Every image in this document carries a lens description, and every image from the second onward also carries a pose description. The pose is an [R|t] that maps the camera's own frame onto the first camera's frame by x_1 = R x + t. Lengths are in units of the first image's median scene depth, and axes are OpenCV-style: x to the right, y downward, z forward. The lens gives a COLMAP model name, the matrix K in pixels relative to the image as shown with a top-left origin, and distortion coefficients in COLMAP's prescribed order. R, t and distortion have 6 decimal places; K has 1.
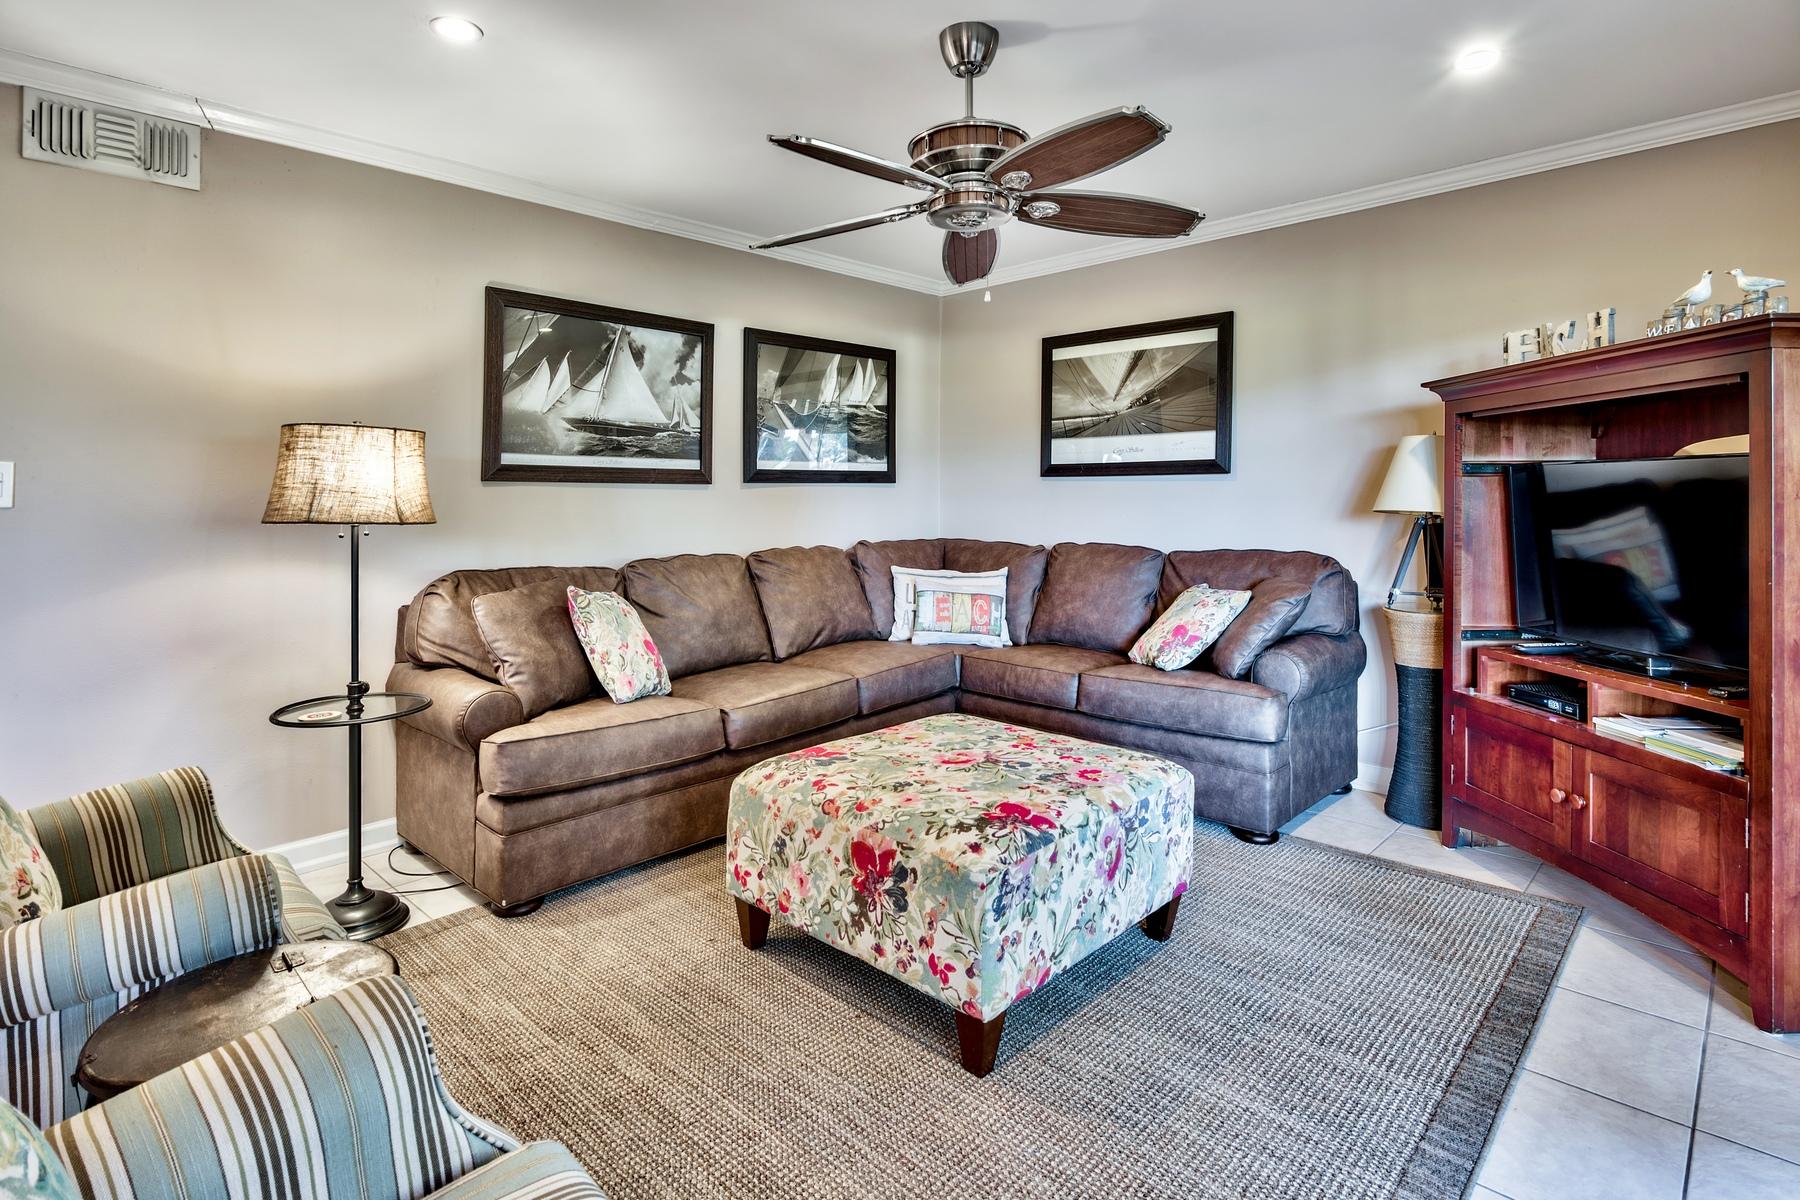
lens RADIAL K [[891.5, 0, 940.1], [0, 891.5, 490.9], [0, 0, 1]] dist [-0.001270, 0.000757]
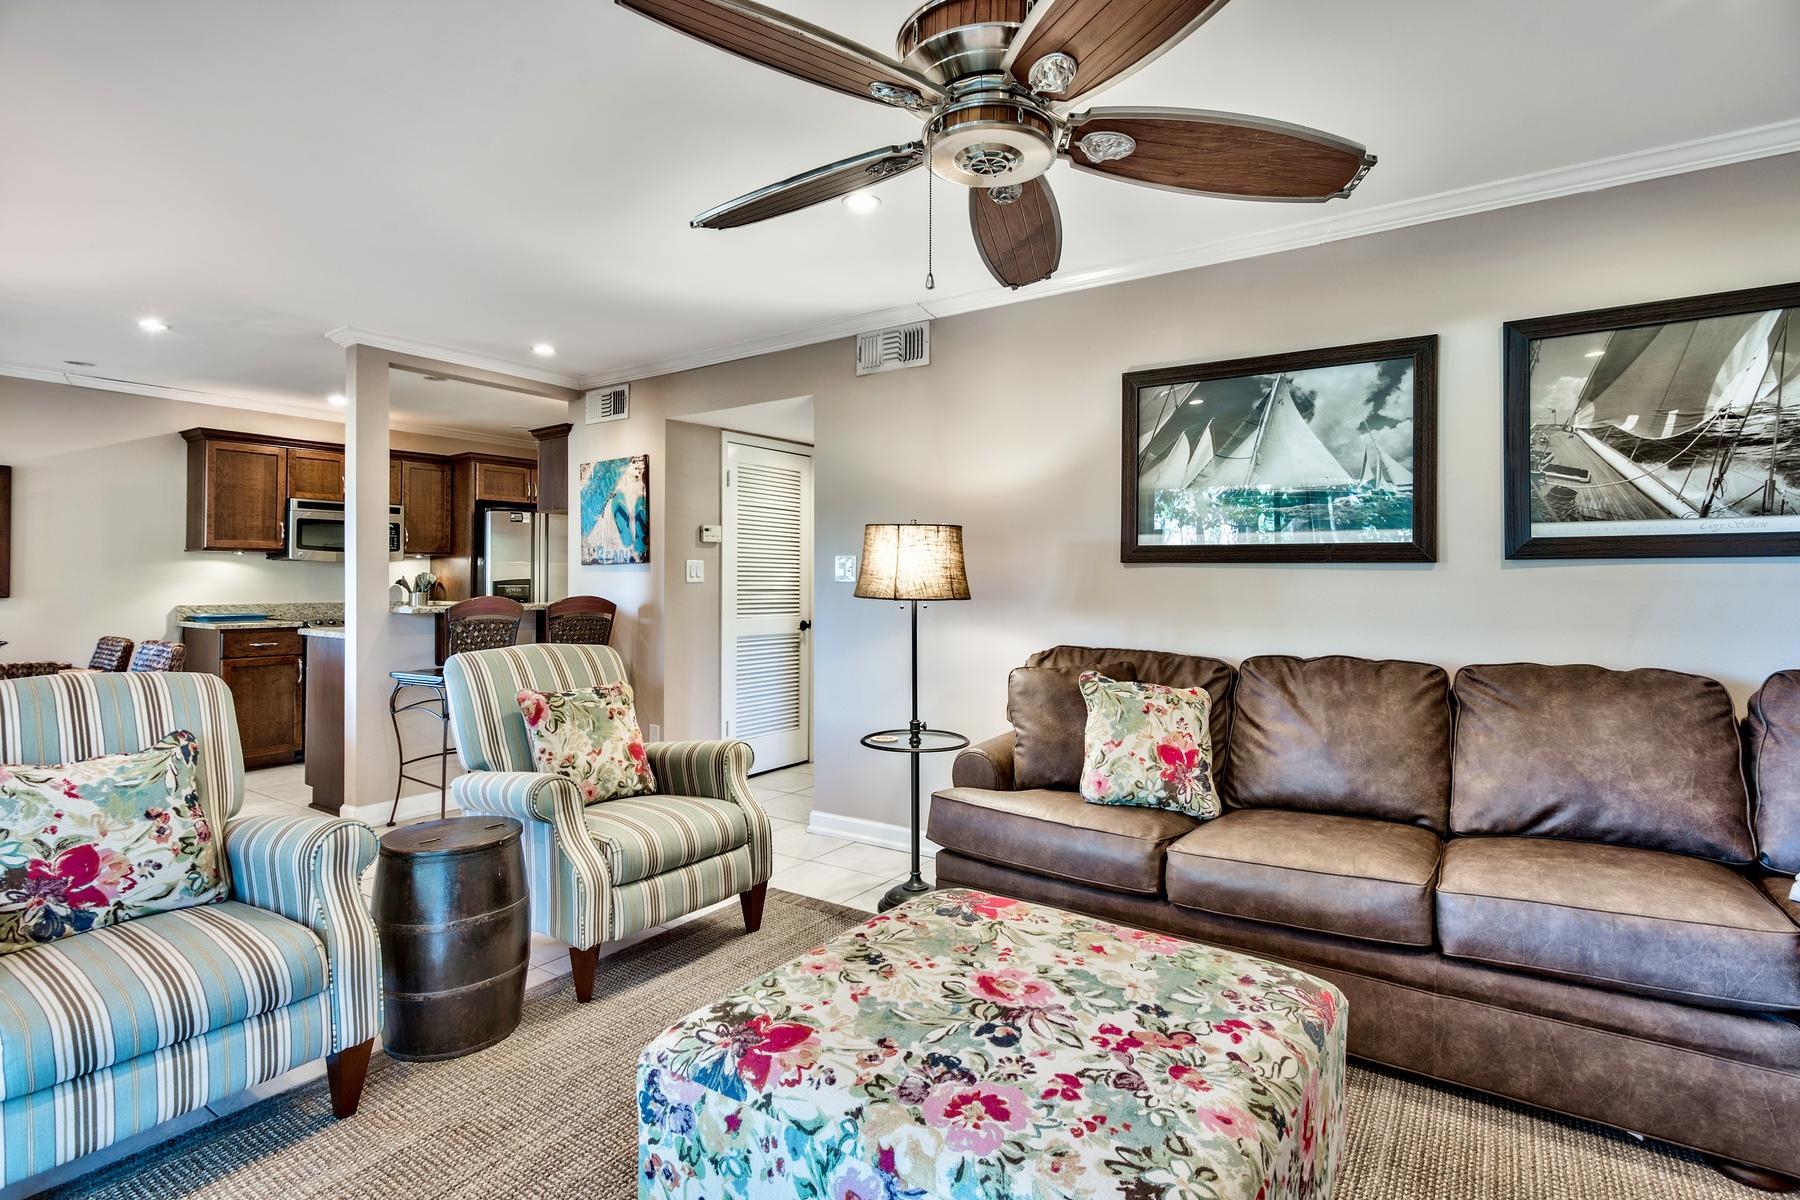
lens RADIAL K [[891.5, 0, 901.7], [0, 891.5, 571.6], [0, 0, 1]] dist [-0.001270, 0.000757]
pose [[0.147933, 0.001536, -0.988996, 0.407722], [0.002758, 0.999994, 0.001965, -0.003103], [0.988993, -0.003018, 0.147928, 0.515988]]
